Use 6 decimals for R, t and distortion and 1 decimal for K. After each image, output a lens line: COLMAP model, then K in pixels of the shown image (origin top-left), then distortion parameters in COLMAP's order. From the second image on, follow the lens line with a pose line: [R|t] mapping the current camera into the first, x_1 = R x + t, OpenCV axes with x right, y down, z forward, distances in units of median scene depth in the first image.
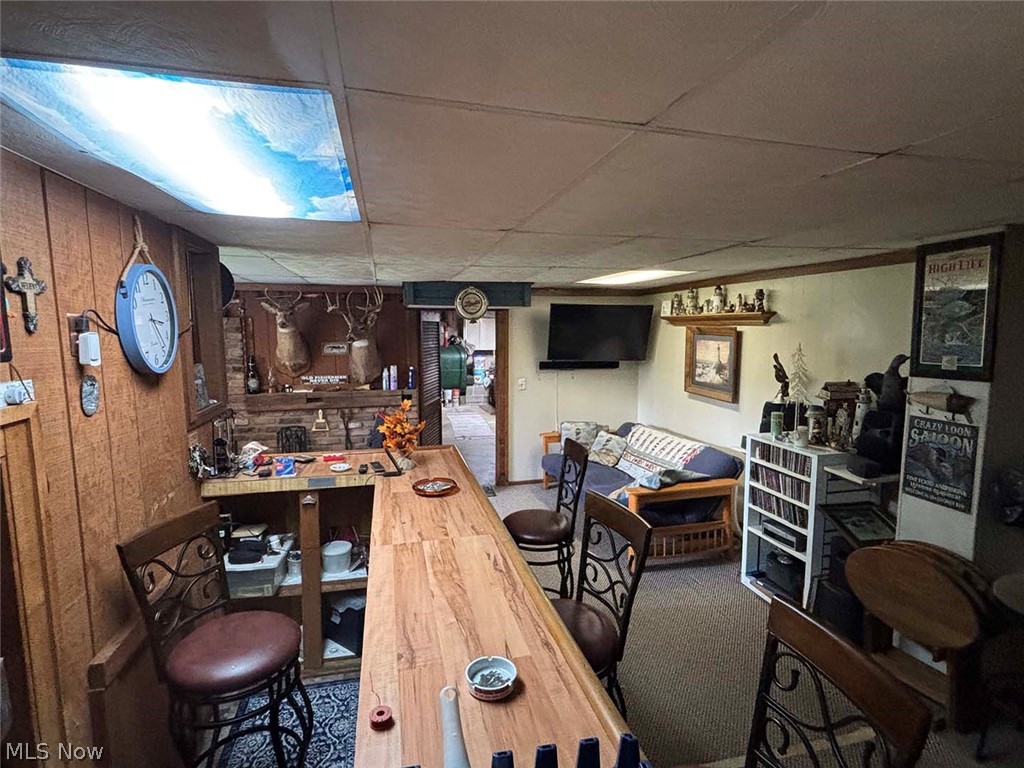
lens RADIAL K [[518.5, 0, 513.2], [0, 518.5, 384.2], [0, 0, 1]] dist [-0.001754, -0.000576]
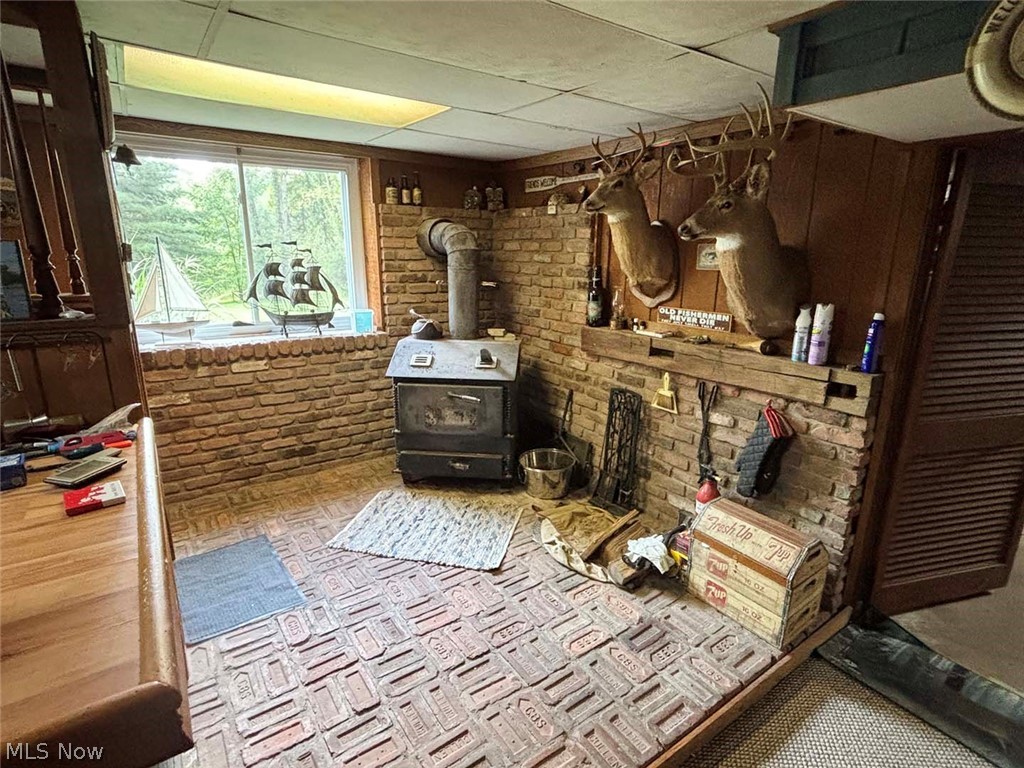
lens RADIAL K [[518.5, 0, 508.7], [0, 518.5, 383.6], [0, 0, 1]] dist [-0.001754, -0.000576]
pose [[0.354284, 0.237117, -0.904576, 0.054943], [-0.108544, 0.971207, 0.212071, -0.035115], [0.928817, 0.023053, 0.369821, 0.641641]]
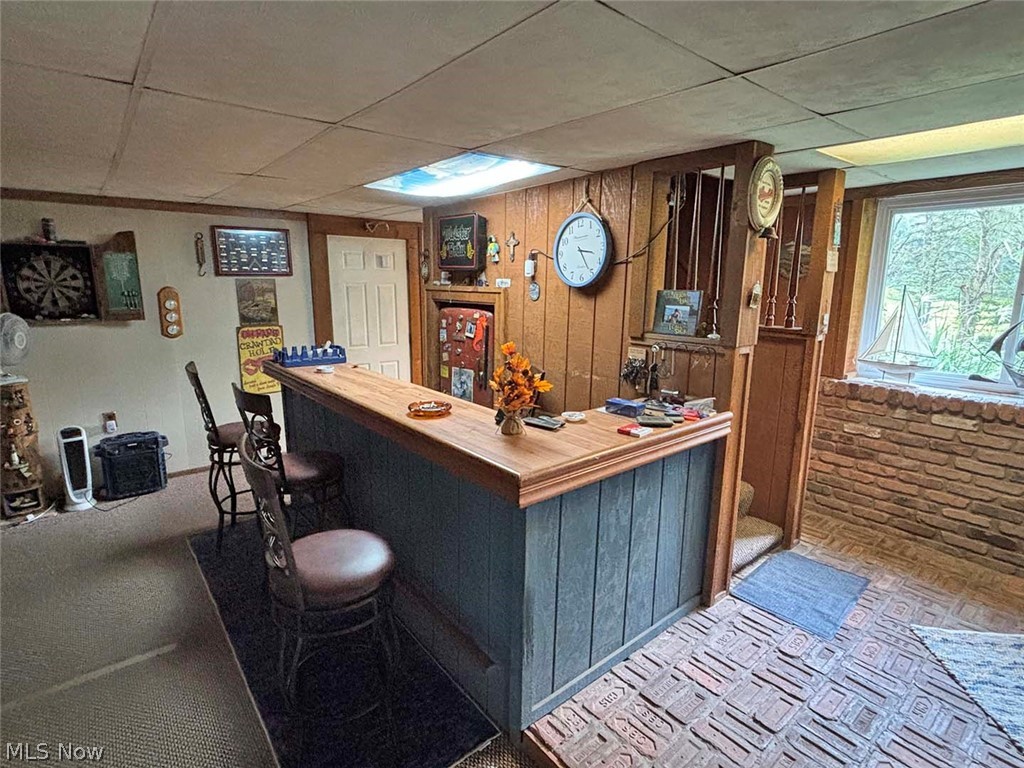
lens RADIAL K [[518.5, 0, 517.8], [0, 518.5, 384.4], [0, 0, 1]] dist [-0.001754, -0.000576]
pose [[-0.900391, 0.073082, -0.428900, 0.059046], [-0.057711, 0.957020, 0.284223, -0.146243], [0.431237, 0.280664, -0.857474, 1.432346]]
